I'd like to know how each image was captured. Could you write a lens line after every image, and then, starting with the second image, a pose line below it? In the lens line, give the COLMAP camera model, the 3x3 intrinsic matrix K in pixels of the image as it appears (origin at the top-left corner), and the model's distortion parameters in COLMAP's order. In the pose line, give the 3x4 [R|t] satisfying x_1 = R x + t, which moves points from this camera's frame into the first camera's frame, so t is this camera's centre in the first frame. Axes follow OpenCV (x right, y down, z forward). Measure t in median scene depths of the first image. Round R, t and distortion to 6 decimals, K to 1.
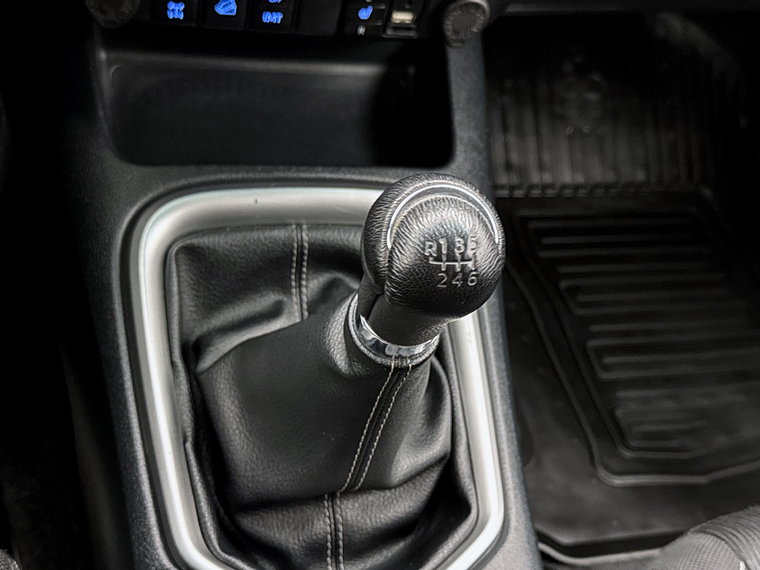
lens RADIAL K [[957.6, 0, 380.4], [0, 957.6, 289.1], [0, 0, 1]] dist [0.103899, 0.000000]
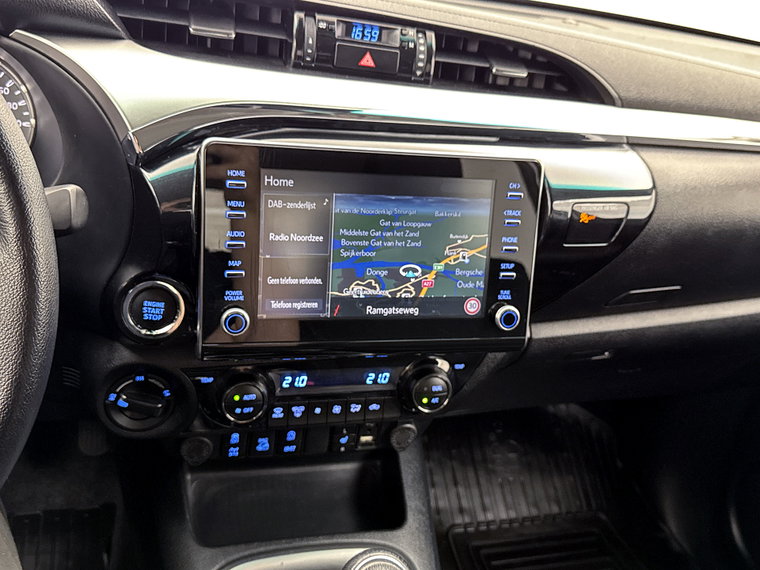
lens RADIAL K [[754.5, 0, 387.8], [0, 754.5, 286.4], [0, 0, 1]] dist [0.091338, 0.000000]
pose [[0.996238, -0.085279, 0.015374, 0.058615], [0.084620, 0.919216, -0.384554, -0.010535], [0.018662, 0.384409, 0.922974, -0.313774]]
